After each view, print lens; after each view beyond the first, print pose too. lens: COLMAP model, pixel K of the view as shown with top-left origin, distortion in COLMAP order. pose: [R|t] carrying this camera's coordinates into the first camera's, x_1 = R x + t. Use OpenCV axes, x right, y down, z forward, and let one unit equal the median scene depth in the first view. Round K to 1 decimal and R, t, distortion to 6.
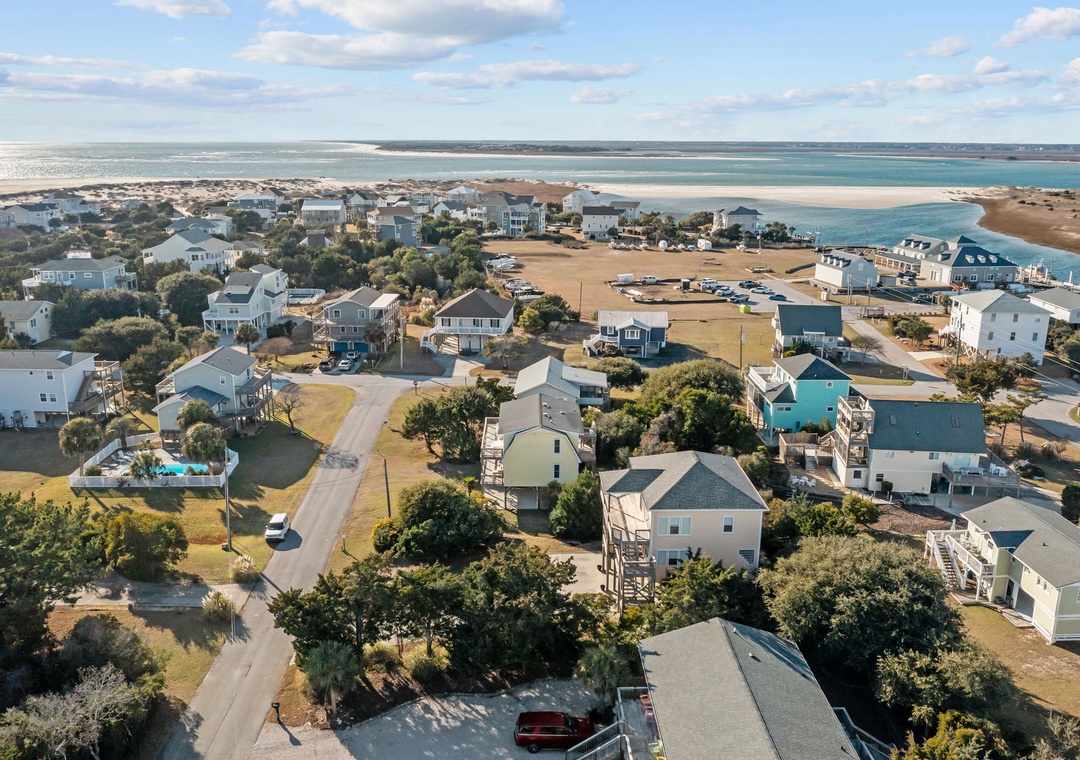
lens RADIAL K [[863.0, 0, 533.5], [0, 863.0, 384.0], [0, 0, 1]] dist [-0.018176, 0.003957]
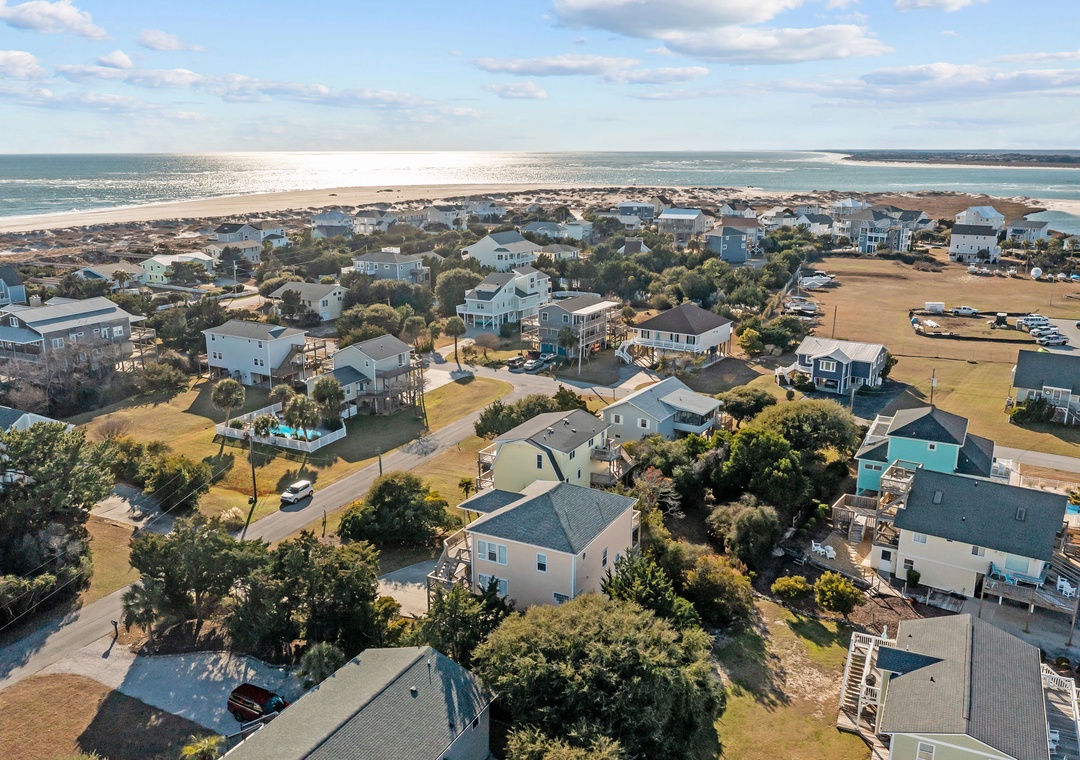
lens RADIAL K [[863.0, 0, 533.5], [0, 863.0, 384.0], [0, 0, 1]] dist [-0.018176, 0.003957]
pose [[0.882970, 0.117928, -0.454375, 0.219751], [-0.122608, 0.992268, 0.019272, -0.016350], [0.453134, 0.038694, 0.890602, 0.054813]]
